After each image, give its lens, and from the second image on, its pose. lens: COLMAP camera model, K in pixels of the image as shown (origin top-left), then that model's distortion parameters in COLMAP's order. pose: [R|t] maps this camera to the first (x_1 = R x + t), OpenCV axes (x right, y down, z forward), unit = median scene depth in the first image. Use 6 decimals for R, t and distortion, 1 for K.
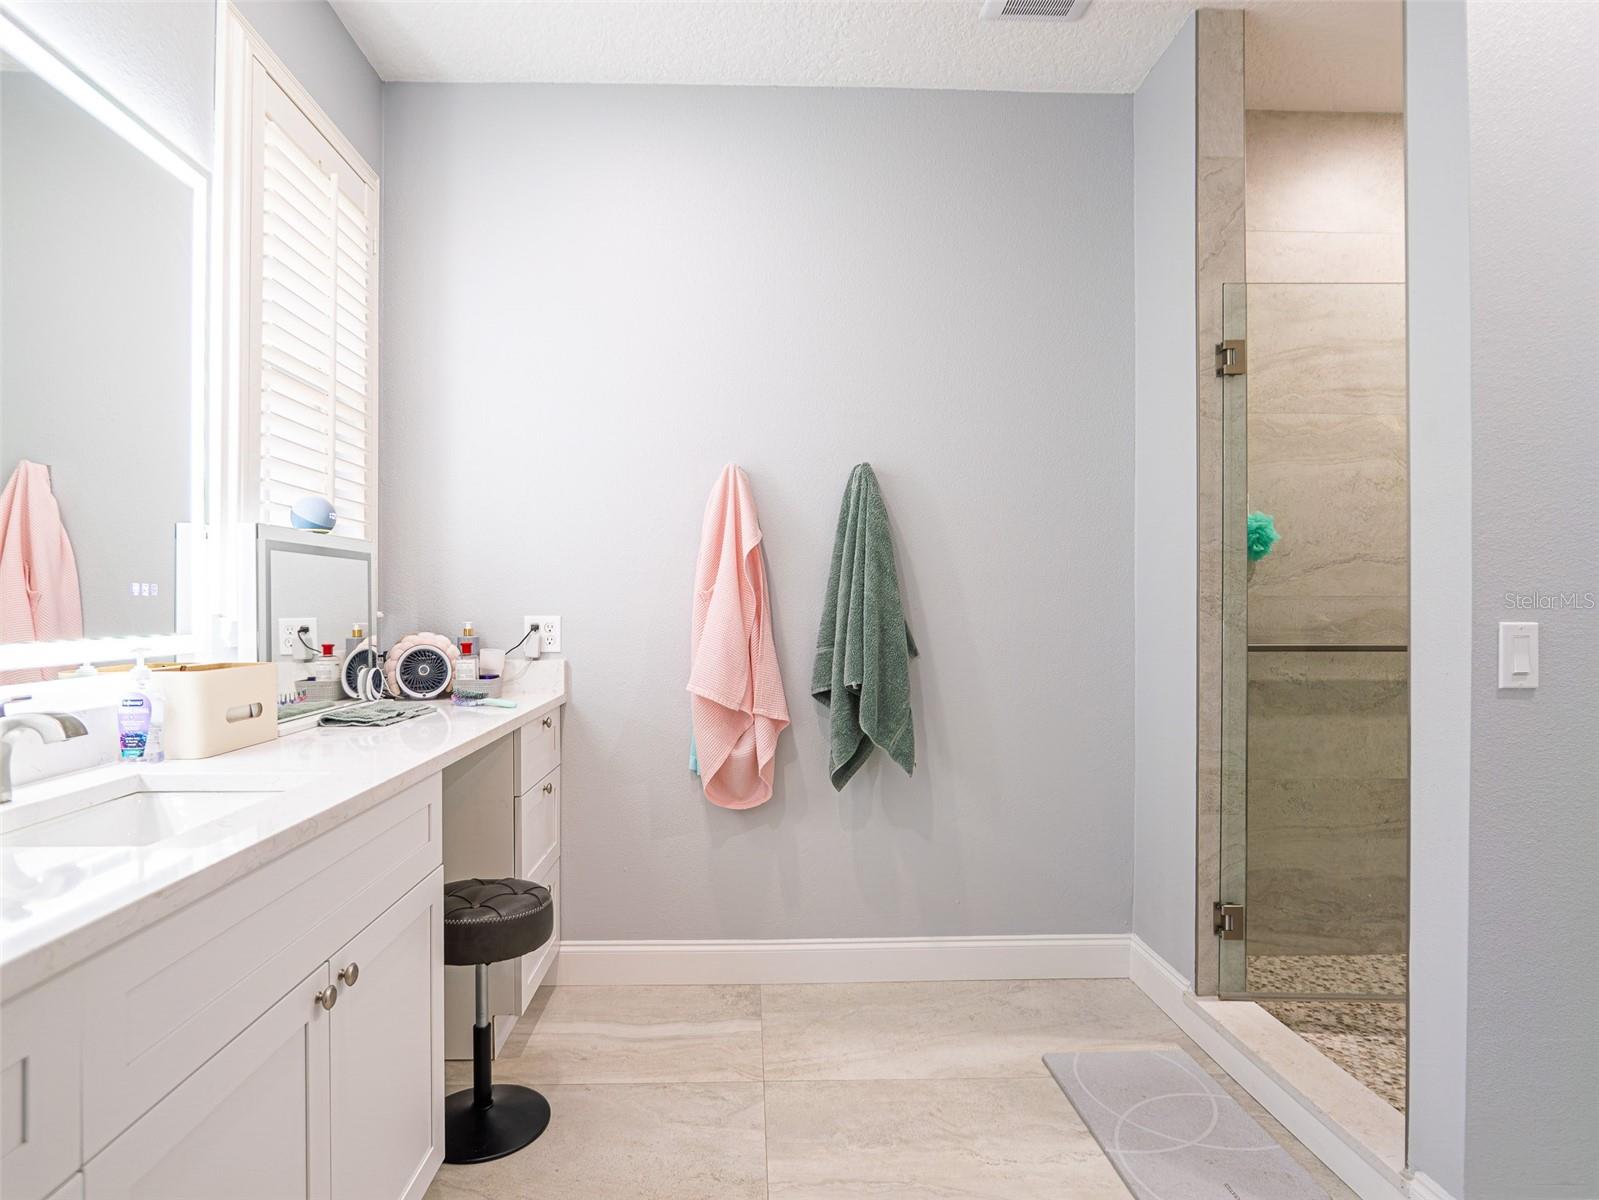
lens RADIAL K [[1032.1, 0, 883.7], [0, 1032.1, 595.3], [0, 0, 1]] dist [-0.018896, 0.011801]
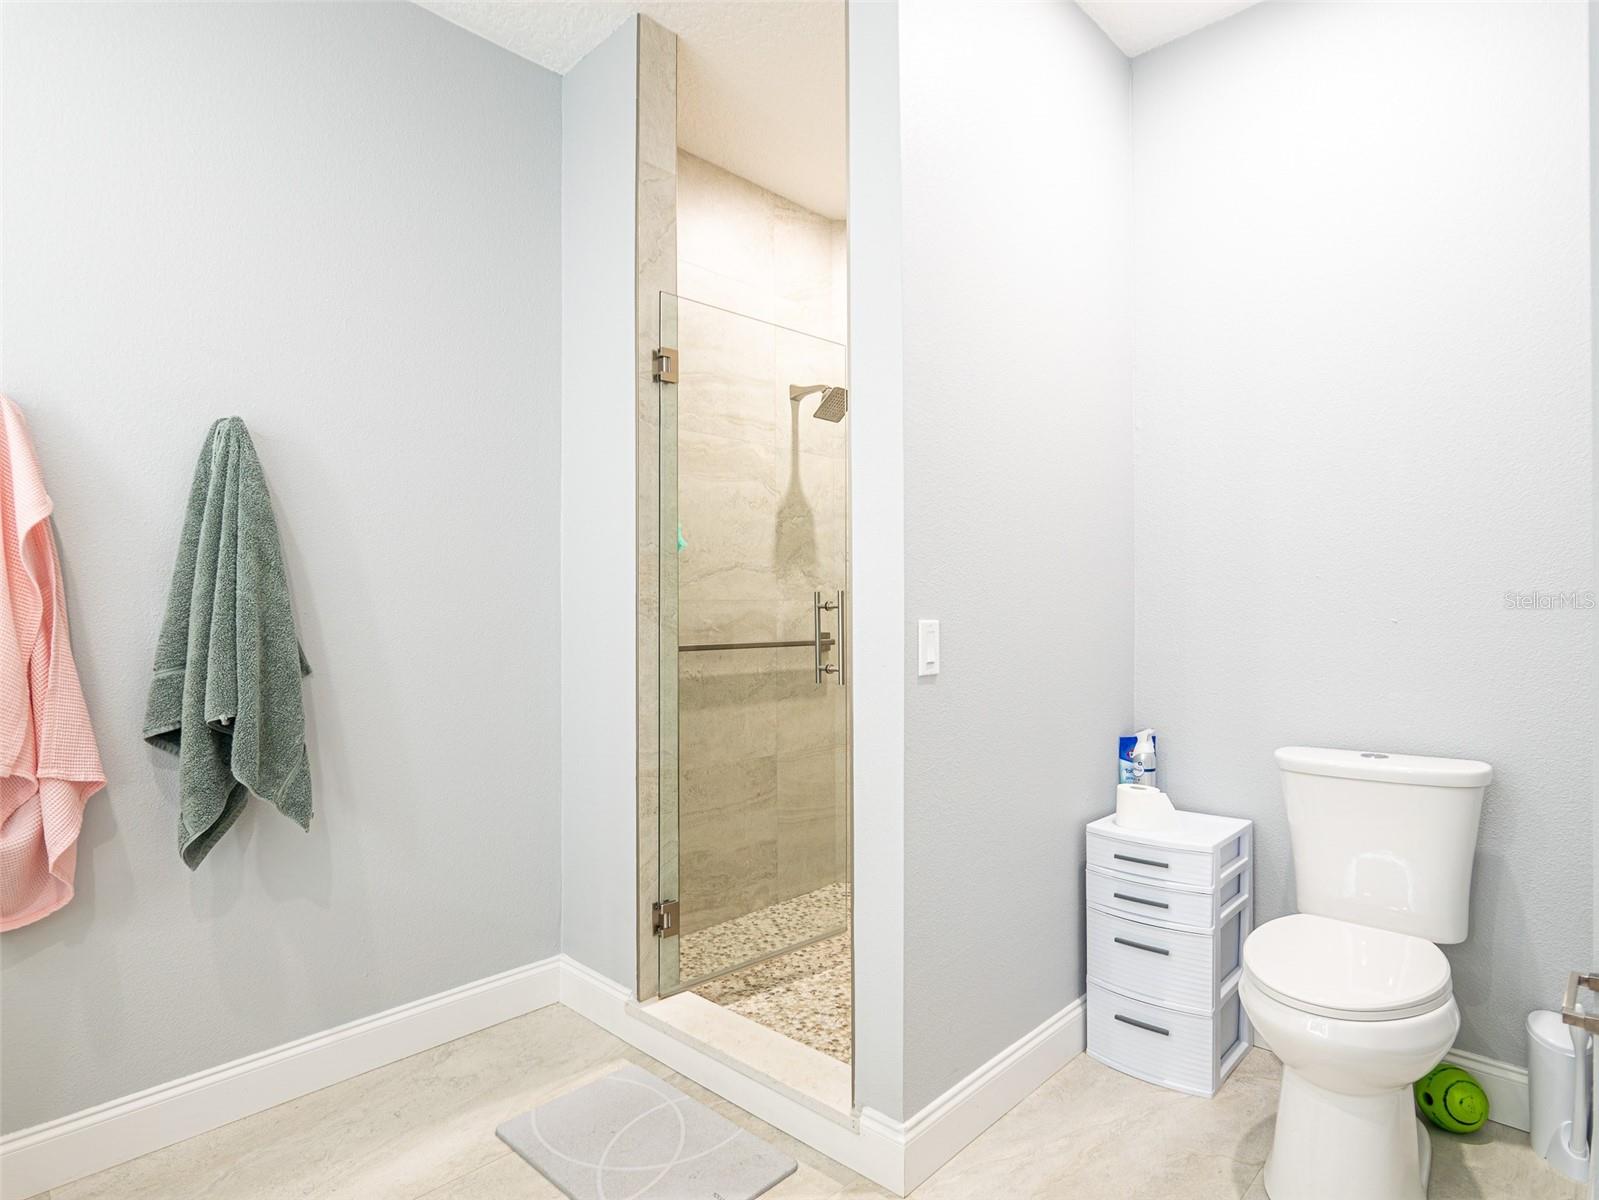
lens RADIAL K [[877.5, 0, 876.1], [0, 877.5, 598.1], [0, 0, 1]] dist [-0.015236, 0.002364]
pose [[0.737829, 0.003009, 0.674981, -0.100738], [0.000596, 0.999987, -0.005109, 0.004827], [-0.674987, 0.004172, 0.737817, 0.232799]]
